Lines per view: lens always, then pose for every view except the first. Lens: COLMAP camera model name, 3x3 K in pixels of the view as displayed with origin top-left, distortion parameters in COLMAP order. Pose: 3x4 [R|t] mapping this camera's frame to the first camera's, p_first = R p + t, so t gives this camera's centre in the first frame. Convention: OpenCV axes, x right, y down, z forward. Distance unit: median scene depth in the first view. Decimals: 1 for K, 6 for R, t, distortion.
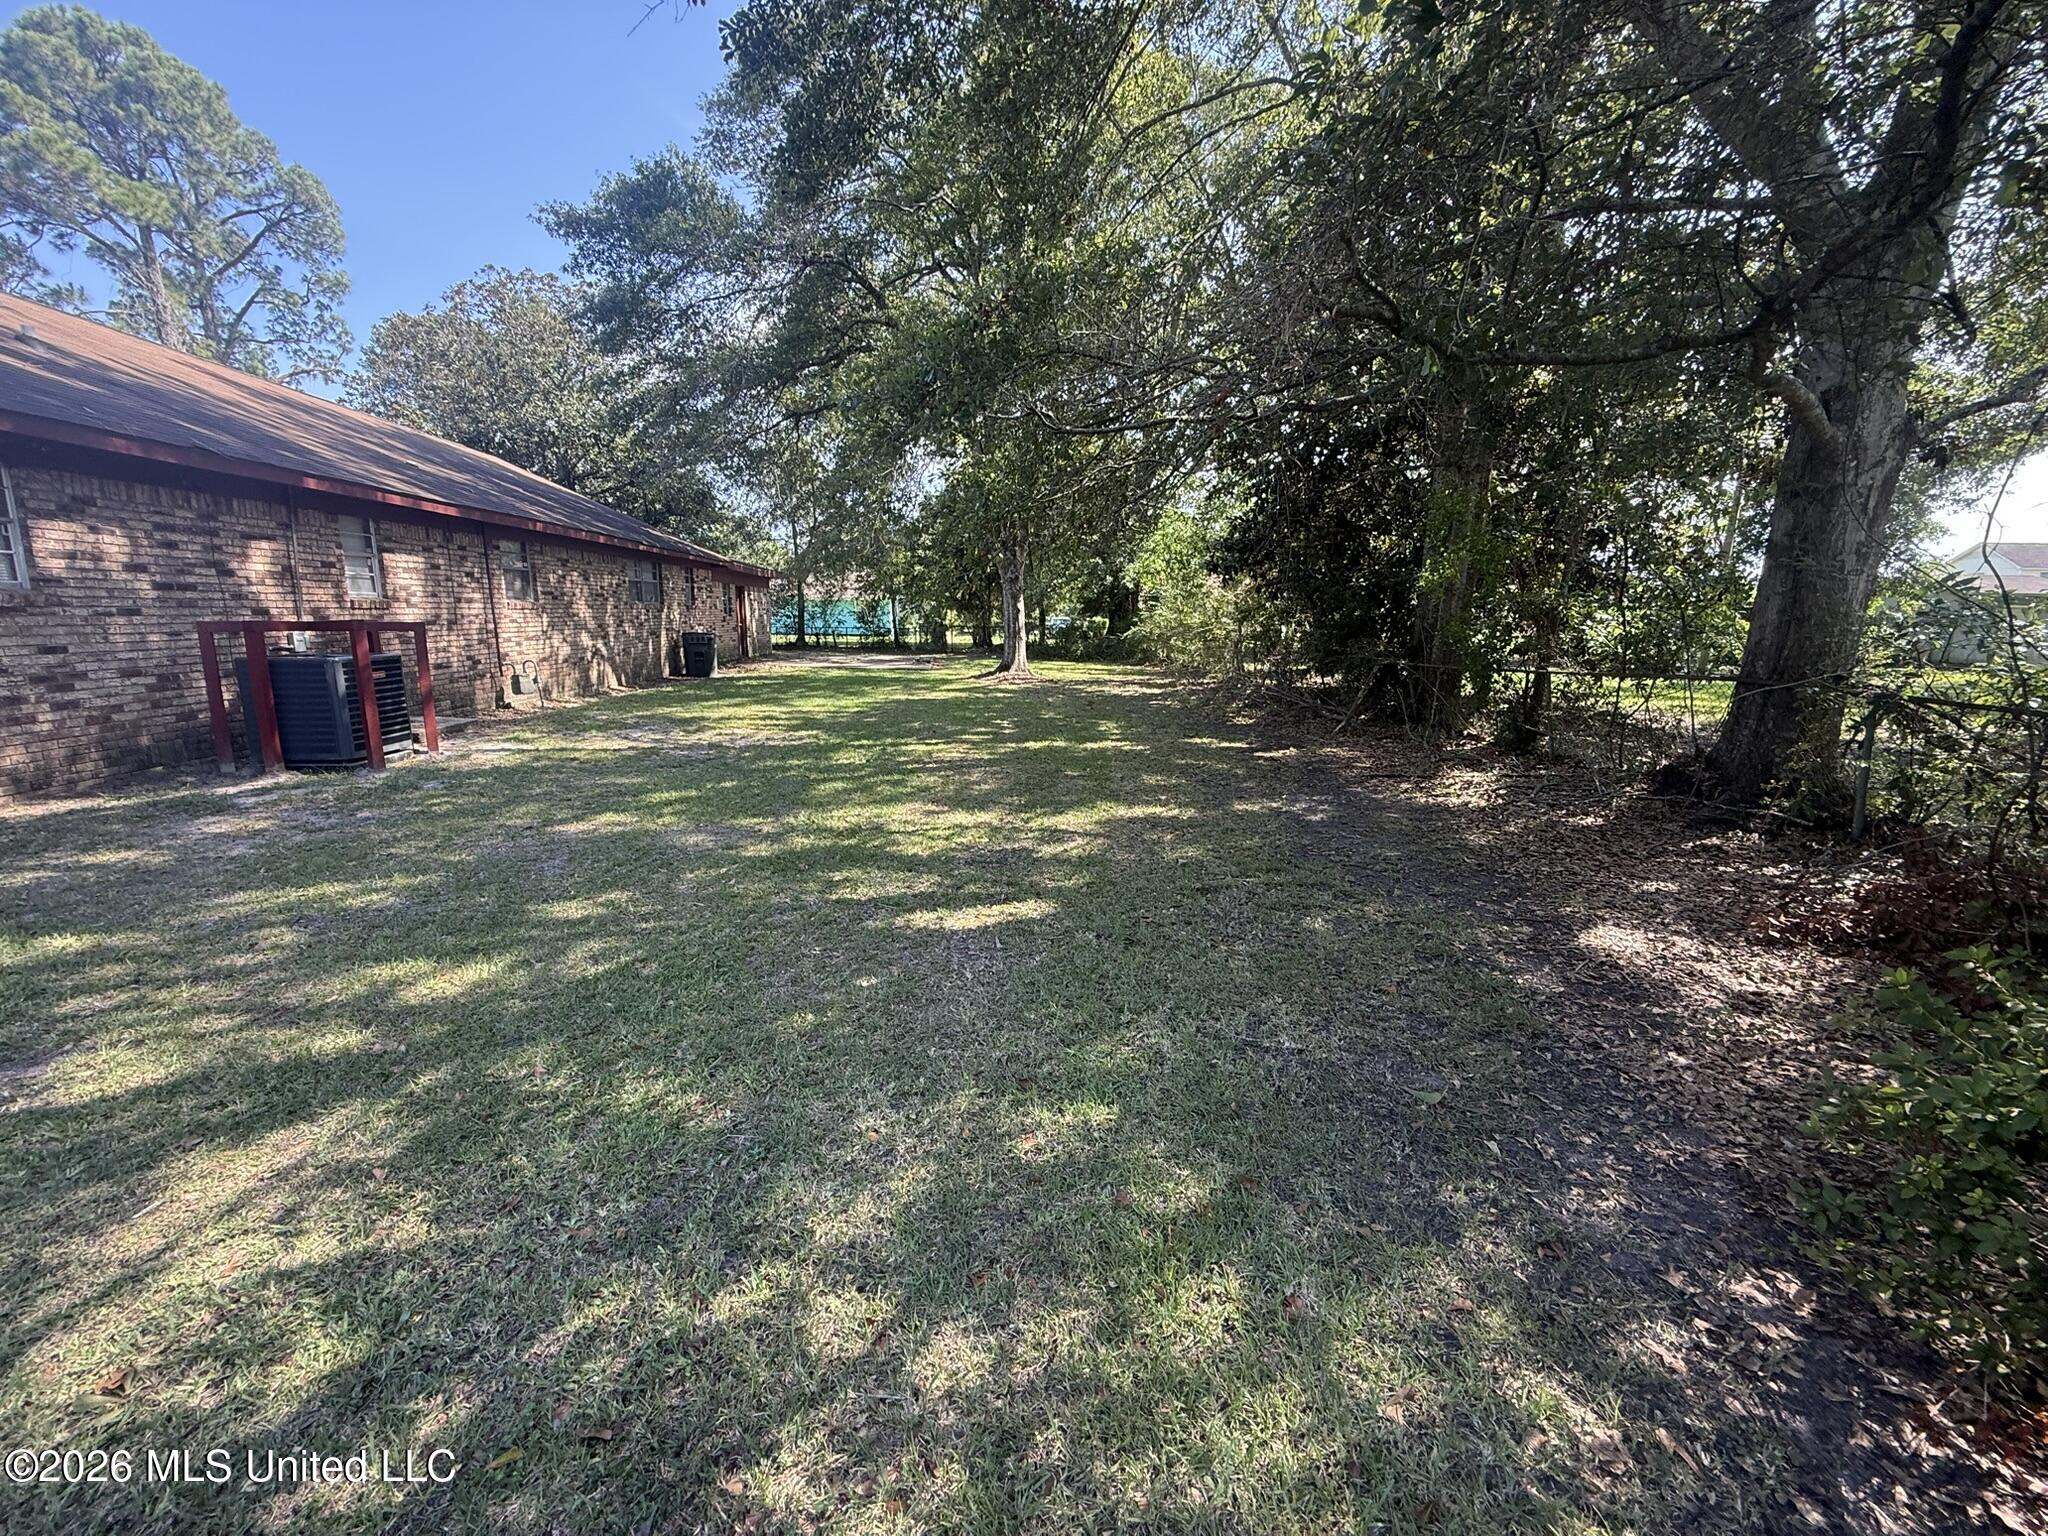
lens RADIAL K [[814.6, 0, 1027.6], [0, 814.6, 764.7], [0, 0, 1]] dist [0.001203, -0.000350]
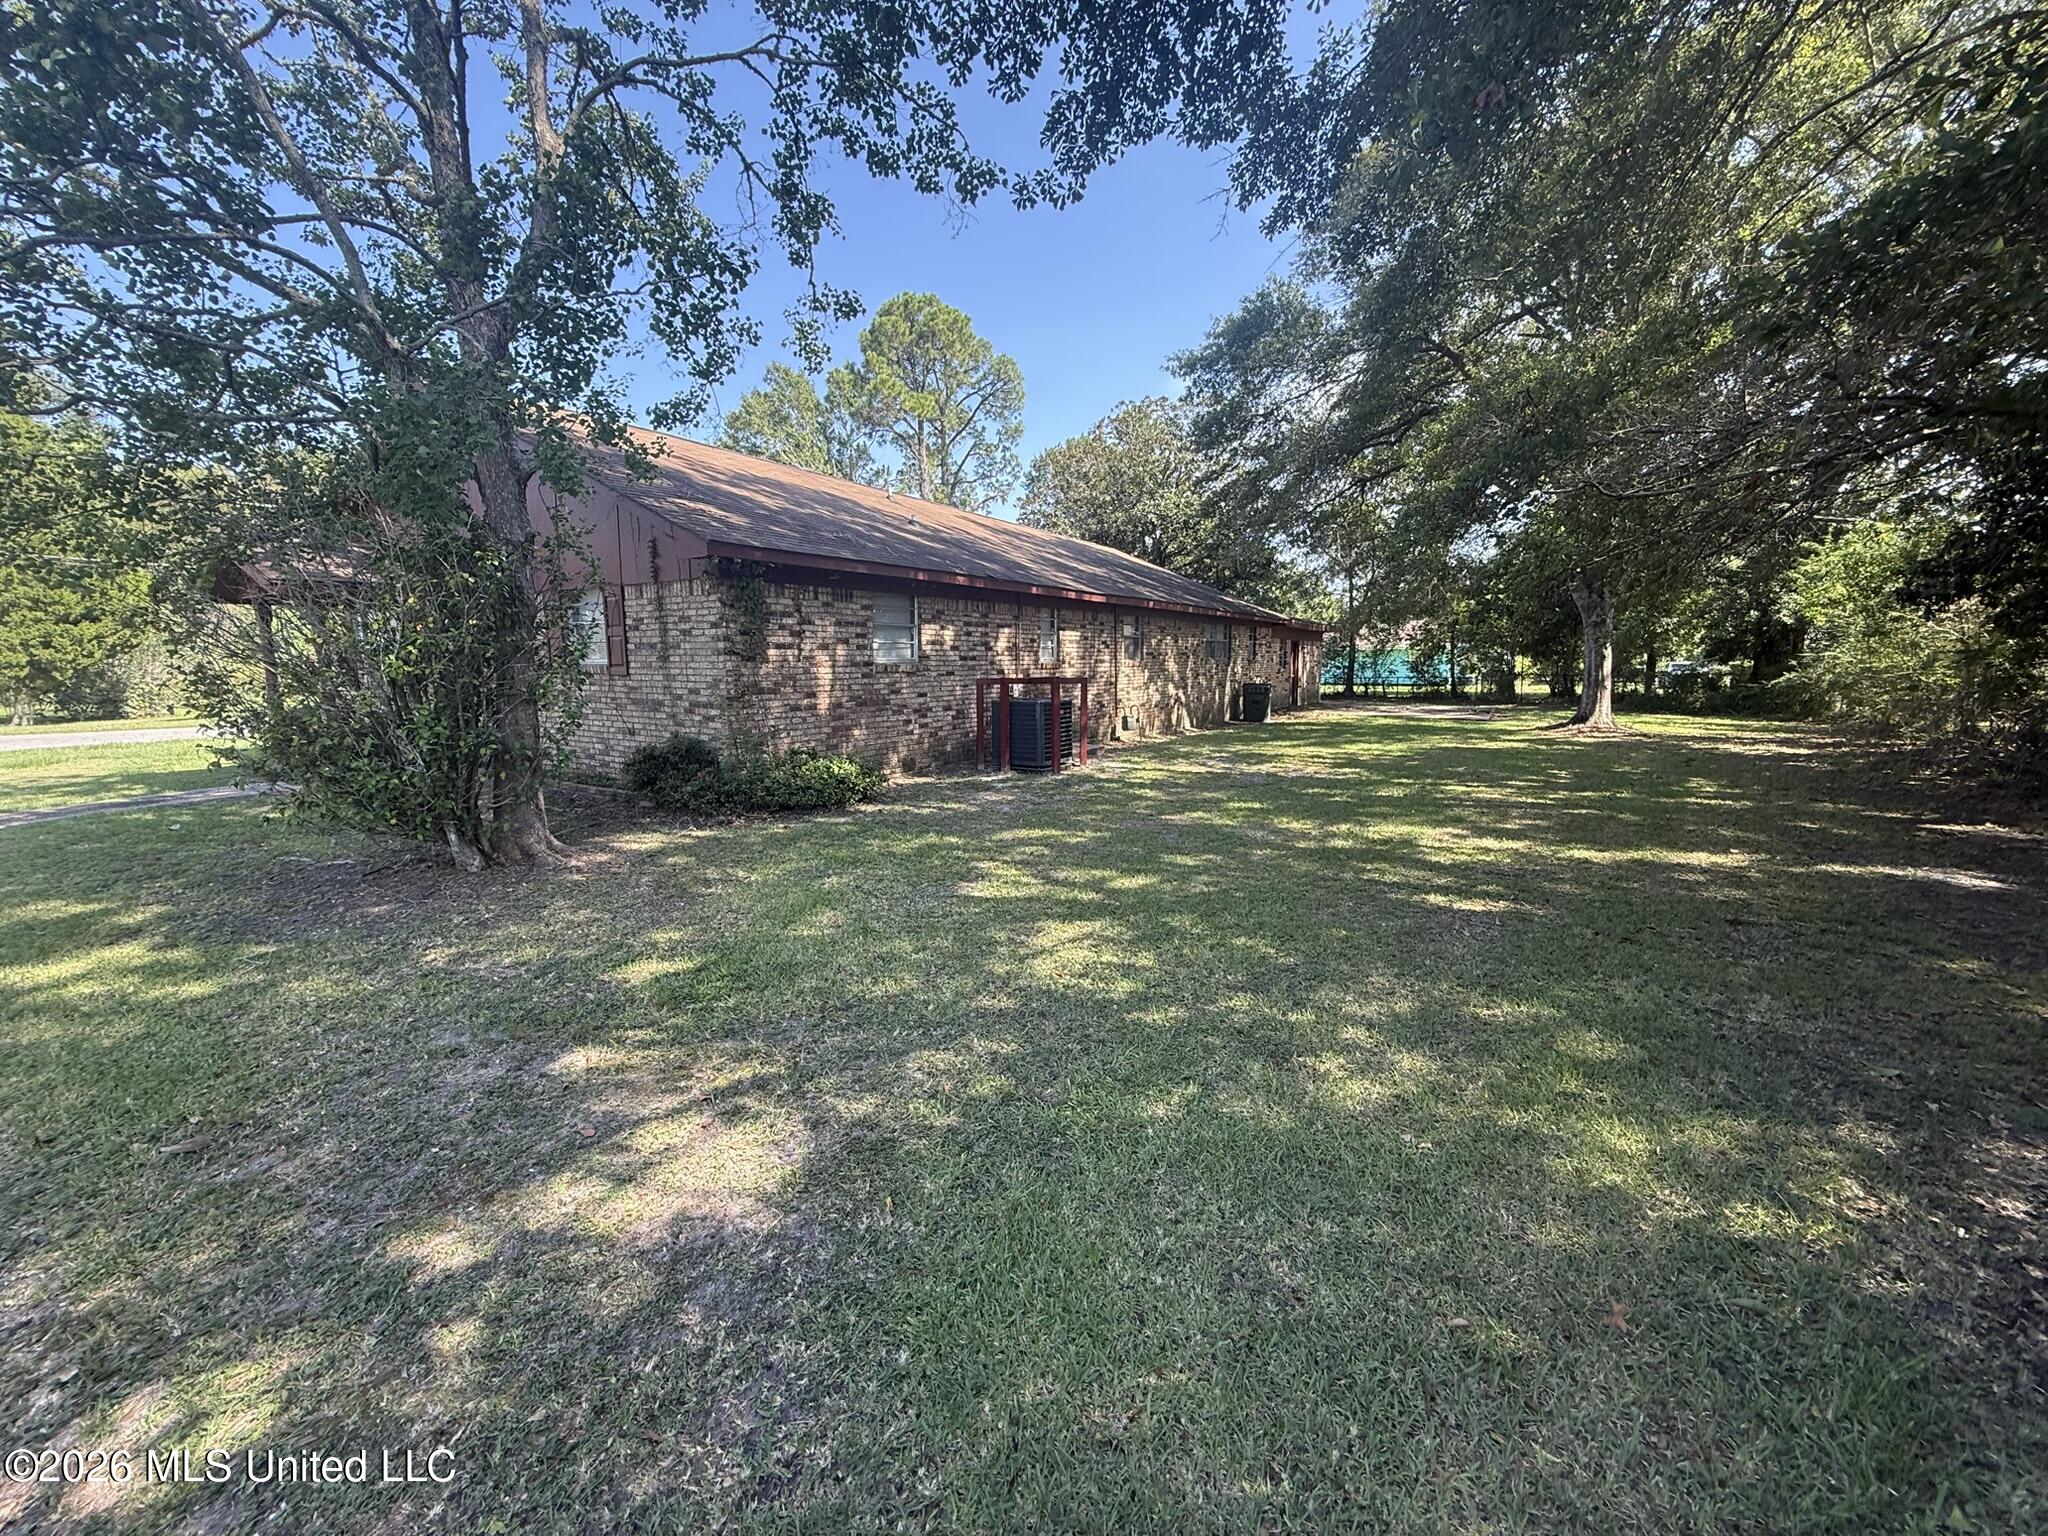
lens RADIAL K [[814.6, 0, 1013.6], [0, 814.6, 771.6], [0, 0, 1]] dist [0.001203, -0.000350]
pose [[0.792809, 0.059798, -0.606529, 0.032753], [-0.091384, 0.995588, -0.021296, 0.021300], [0.602580, 0.072311, 0.794776, -0.132490]]
